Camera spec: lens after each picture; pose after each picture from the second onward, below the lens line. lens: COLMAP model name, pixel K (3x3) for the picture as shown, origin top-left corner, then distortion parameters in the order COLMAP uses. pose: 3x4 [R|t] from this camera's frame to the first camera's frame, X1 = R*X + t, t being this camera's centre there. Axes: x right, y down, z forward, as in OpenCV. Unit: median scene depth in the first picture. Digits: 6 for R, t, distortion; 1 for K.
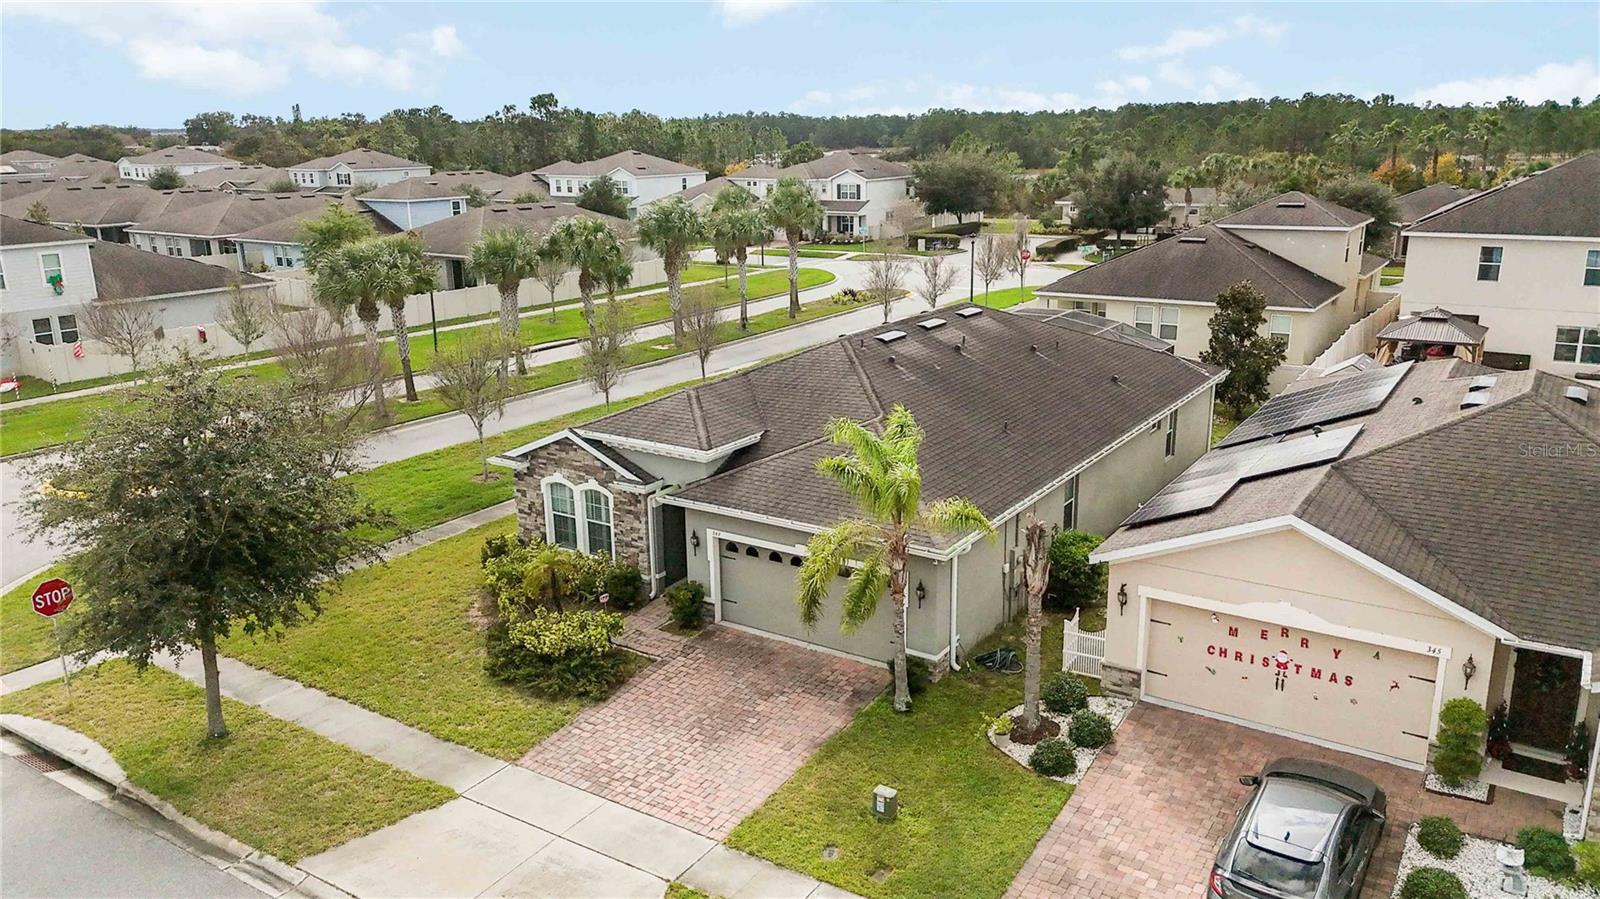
lens RADIAL K [[1178.8, 0, 838.2], [0, 1178.8, 450.0], [0, 0, 1]] dist [0.025886, -0.004934]
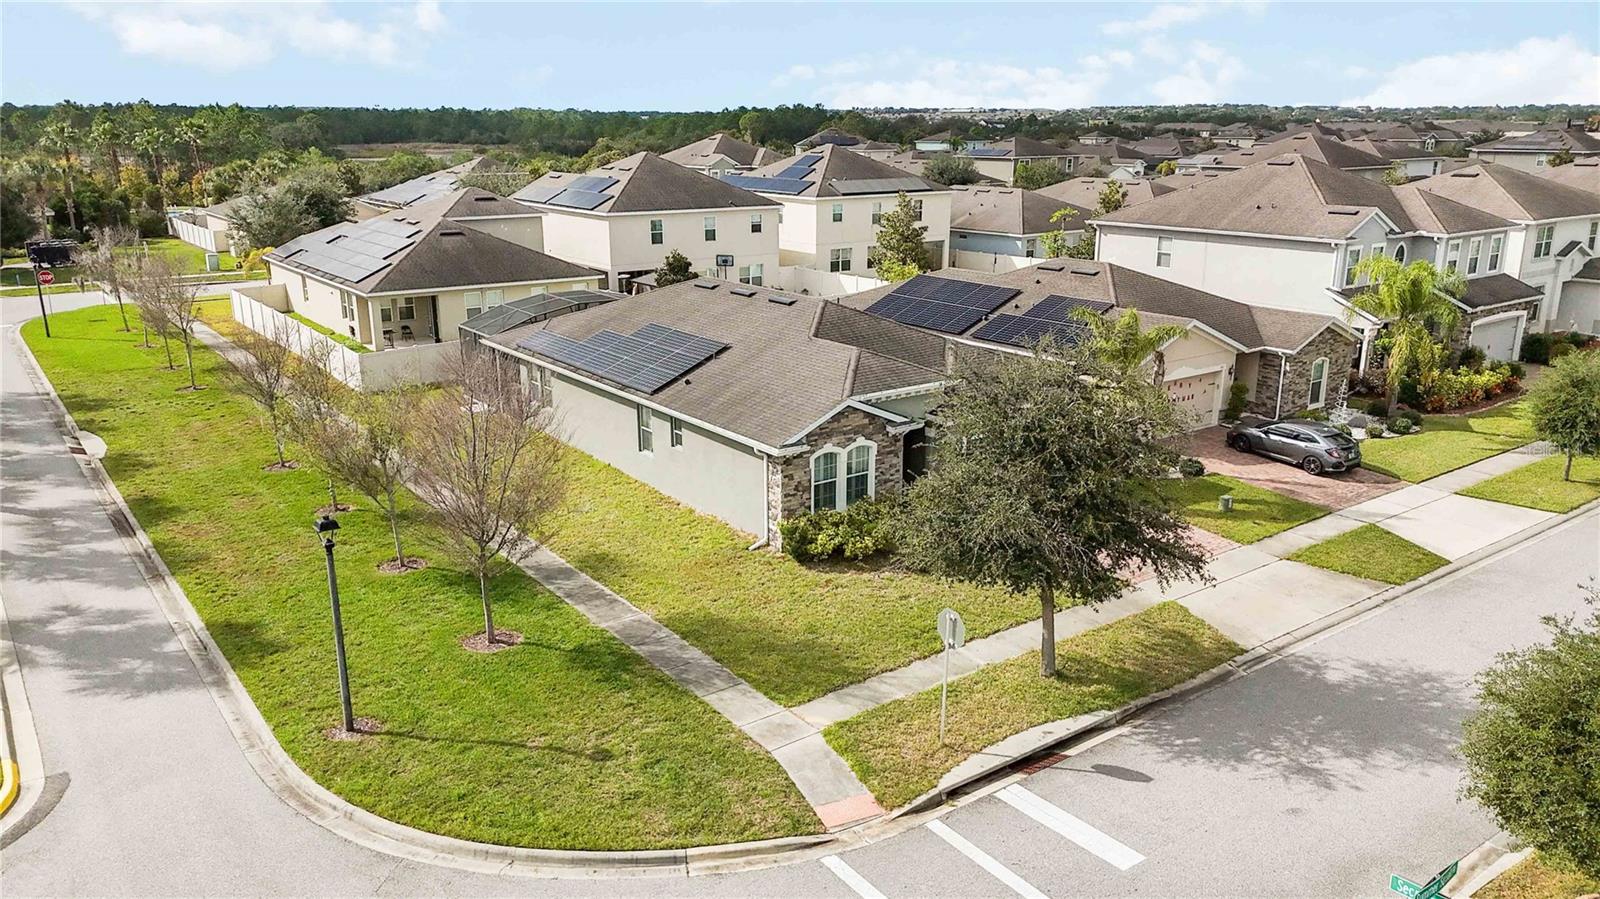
lens RADIAL K [[1178.8, 0, 838.2], [0, 1178.8, 450.0], [0, 0, 1]] dist [0.025886, -0.004934]
pose [[0.339499, -0.239646, 0.909566, -1.242154], [0.245237, 0.956106, 0.160373, -0.149206], [-0.908075, 0.168613, 0.383367, 0.583134]]
